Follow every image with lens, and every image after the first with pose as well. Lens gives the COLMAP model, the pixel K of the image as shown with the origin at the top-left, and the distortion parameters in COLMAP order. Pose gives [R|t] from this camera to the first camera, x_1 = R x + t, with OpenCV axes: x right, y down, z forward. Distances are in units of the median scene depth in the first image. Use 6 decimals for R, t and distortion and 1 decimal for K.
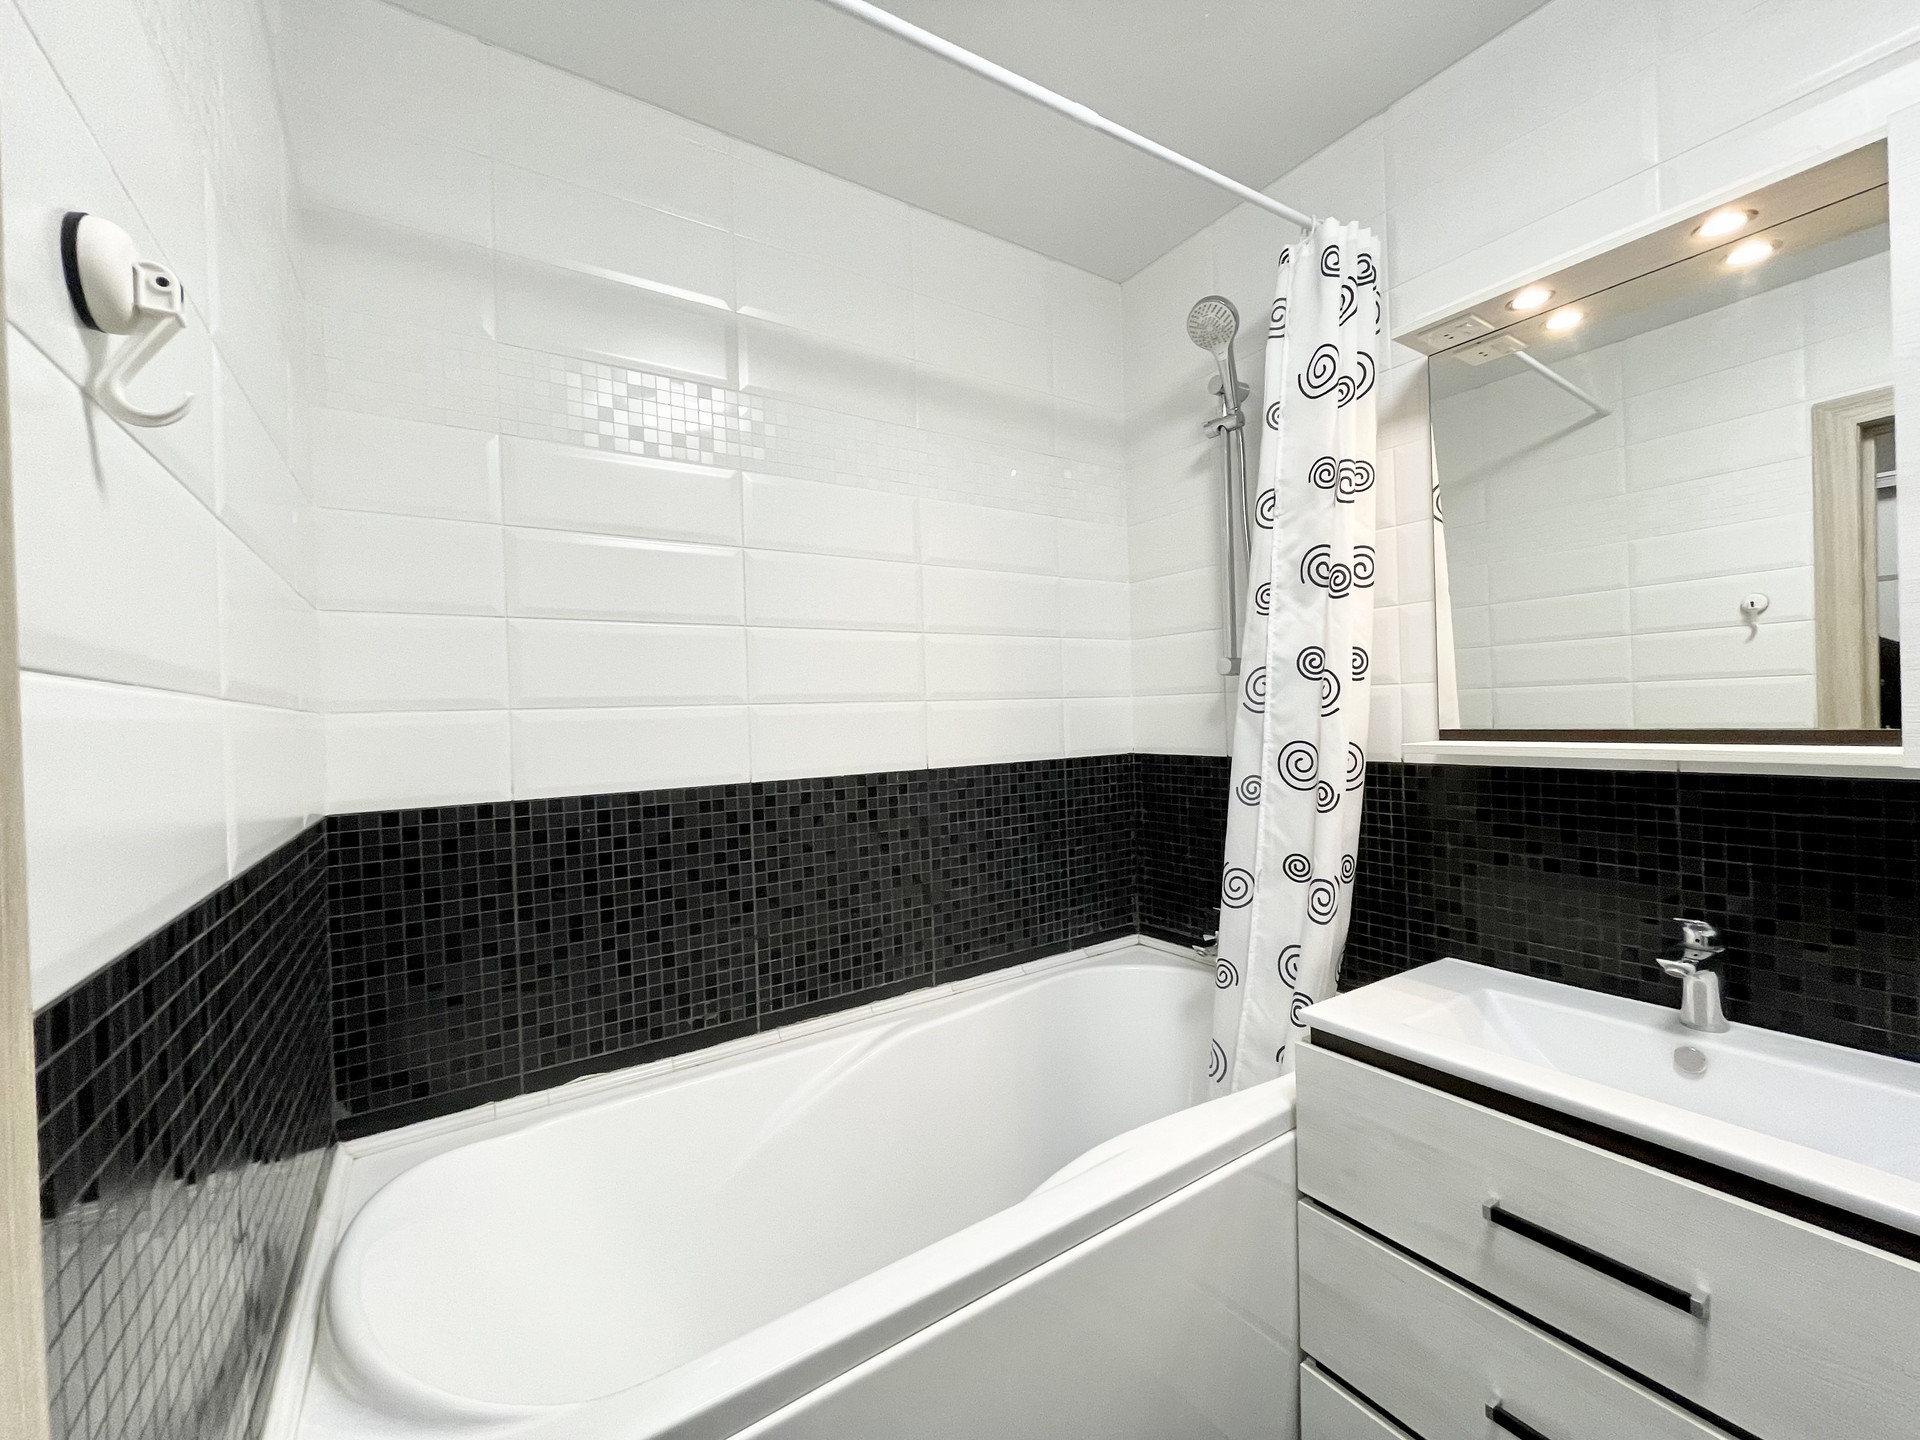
lens RADIAL K [[790.5, 0, 951.1], [0, 790.5, 717.9], [0, 0, 1]] dist [-0.002677, 0.000455]
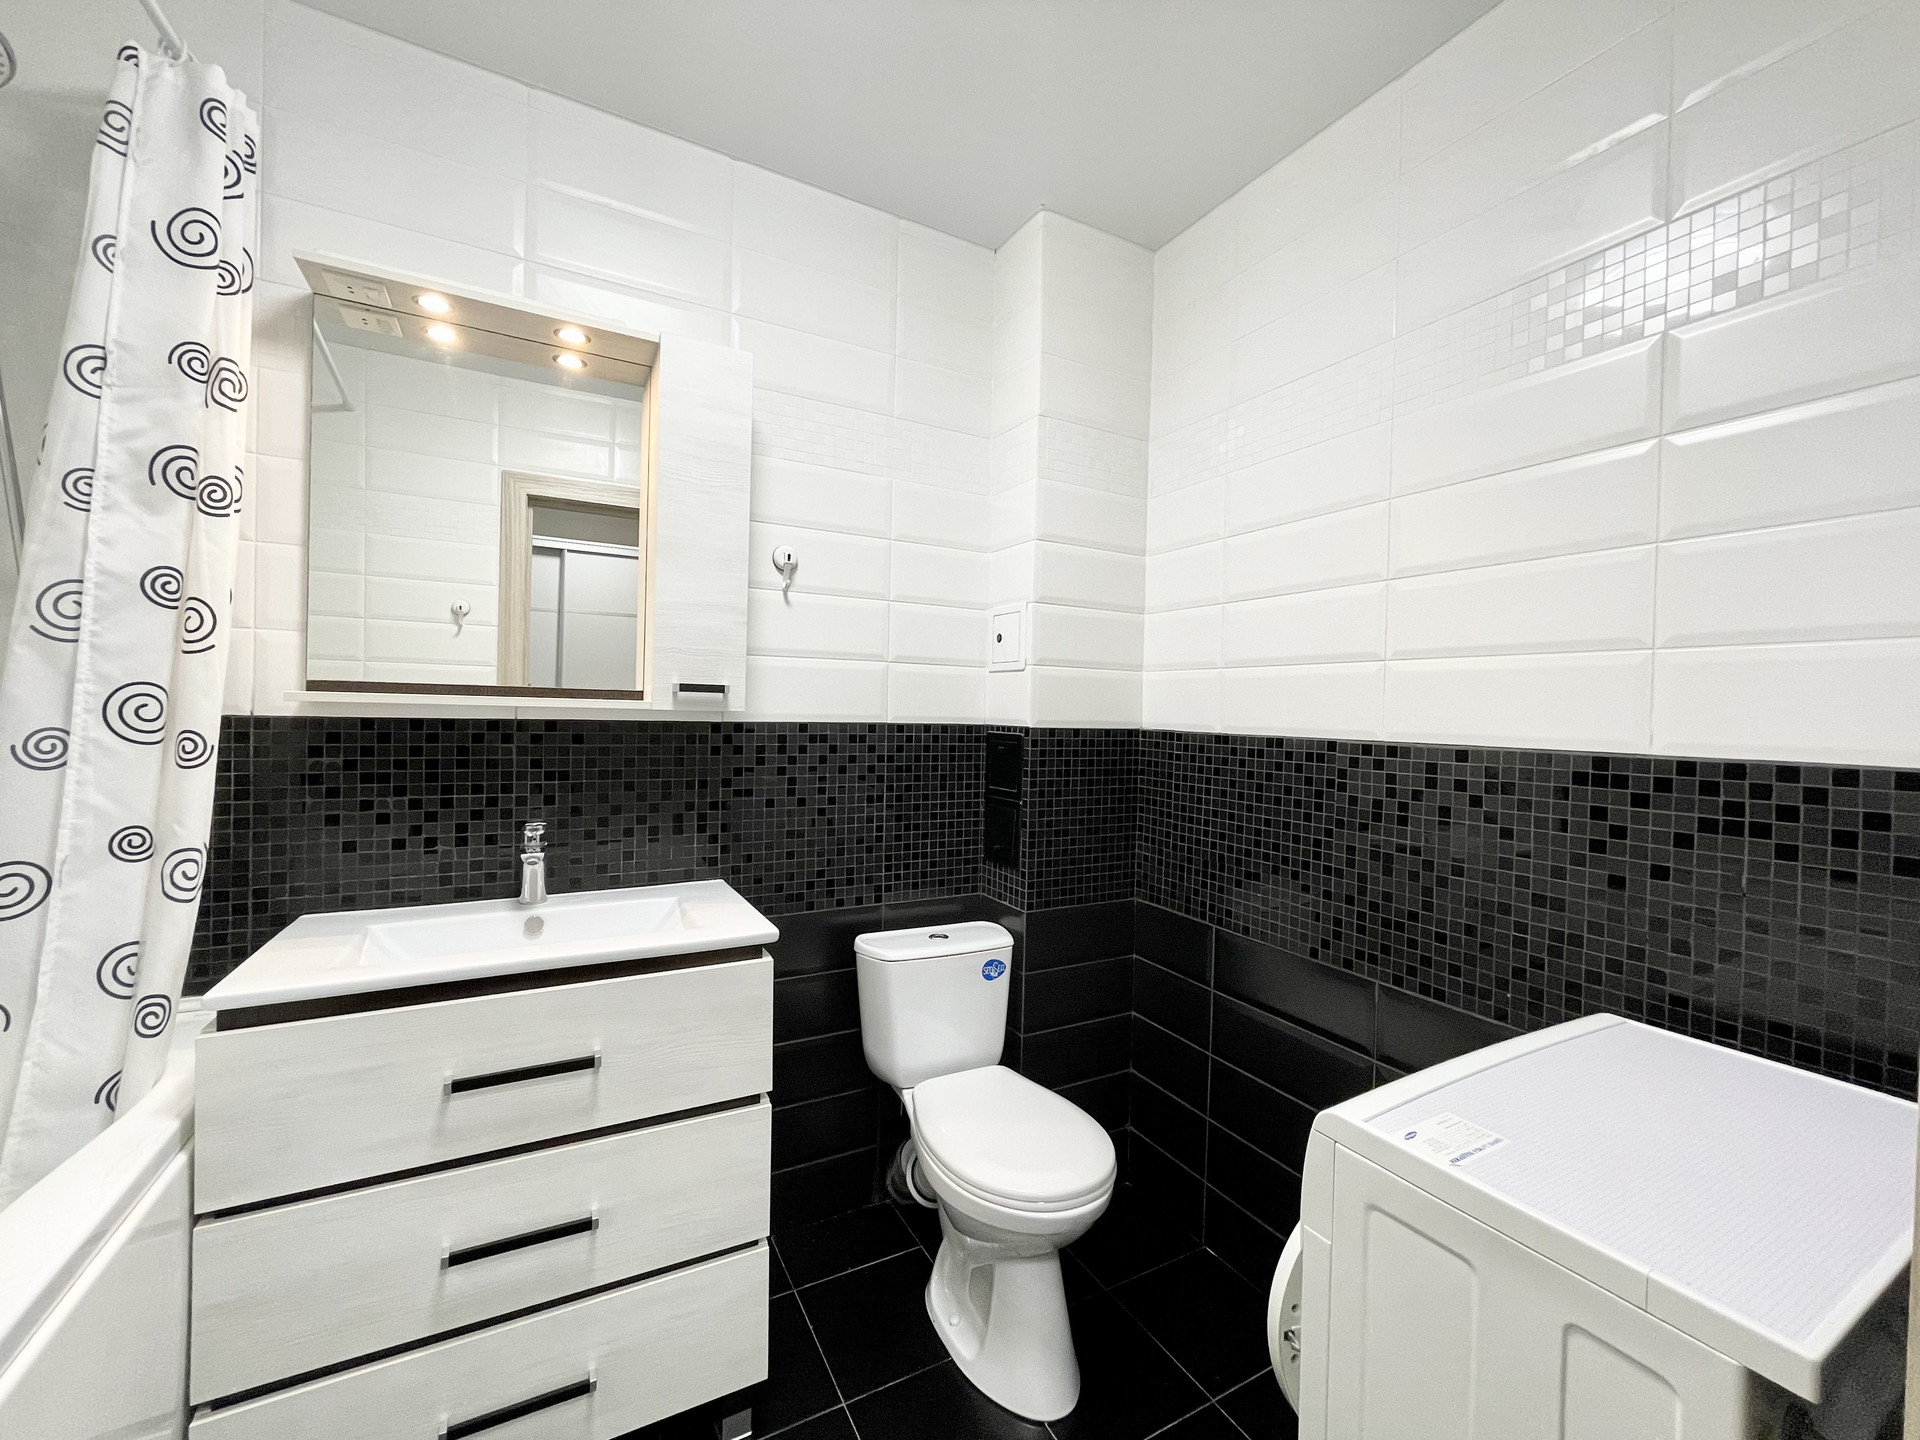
lens RADIAL K [[790.5, 0, 964.5], [0, 790.5, 733.1], [0, 0, 1]] dist [-0.002677, 0.000455]
pose [[0.059991, 0.005451, 0.998184, -0.294265], [-0.019734, 0.999796, -0.004274, 0.066231], [-0.998004, -0.019441, 0.060086, 0.127690]]
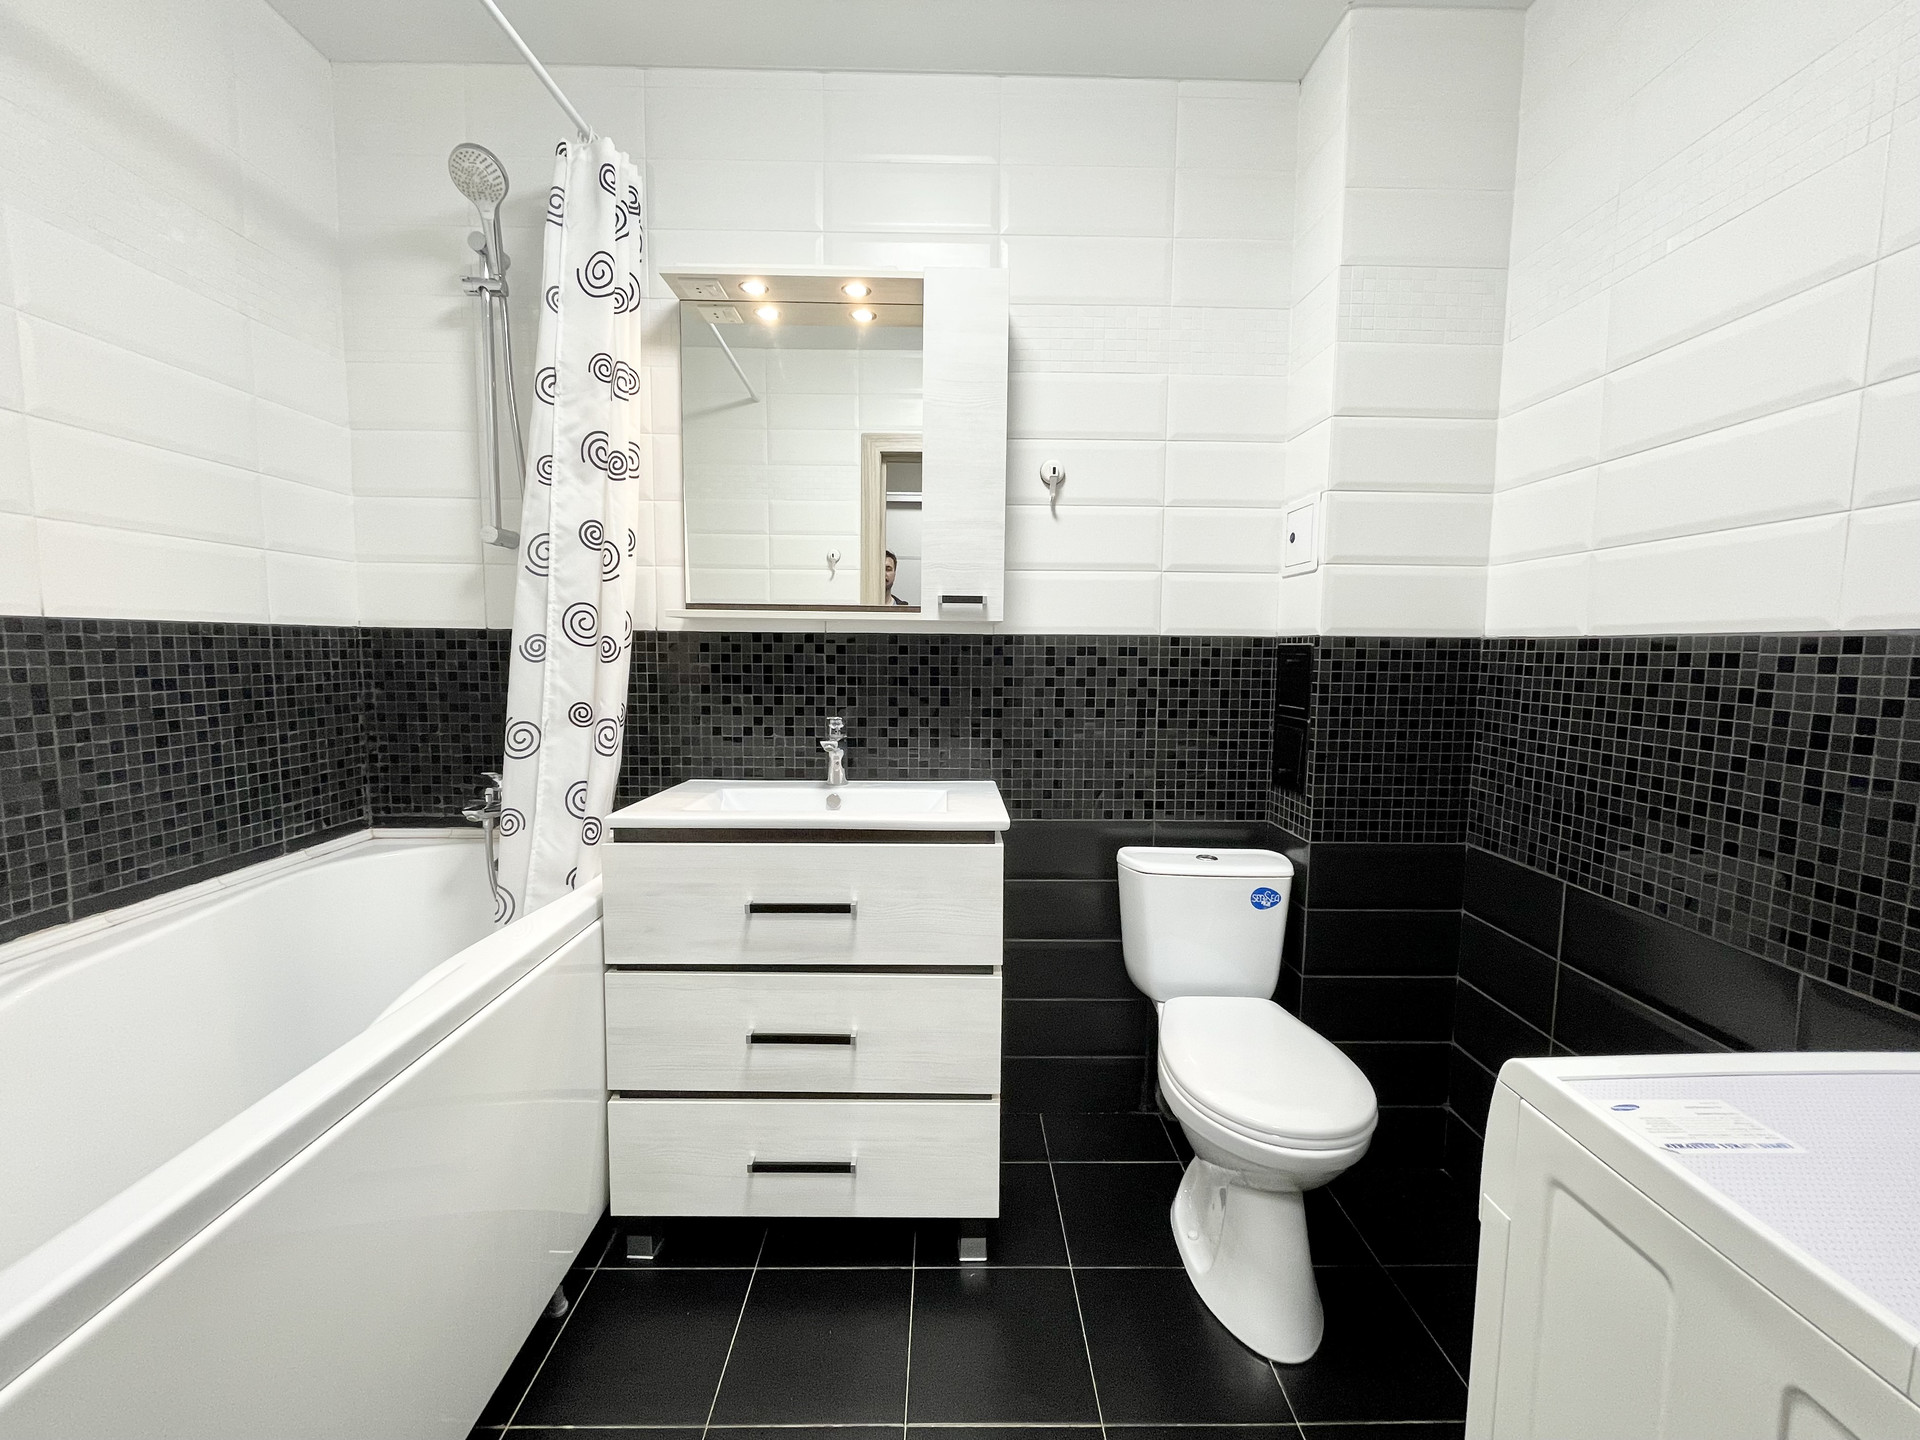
lens RADIAL K [[790.5, 0, 968.5], [0, 790.5, 740.7], [0, 0, 1]] dist [-0.002677, 0.000455]
pose [[0.526021, -0.052840, 0.848828, -0.242329], [-0.022170, 0.996877, 0.075795, 0.127343], [-0.850182, -0.058688, 0.523207, -0.082467]]
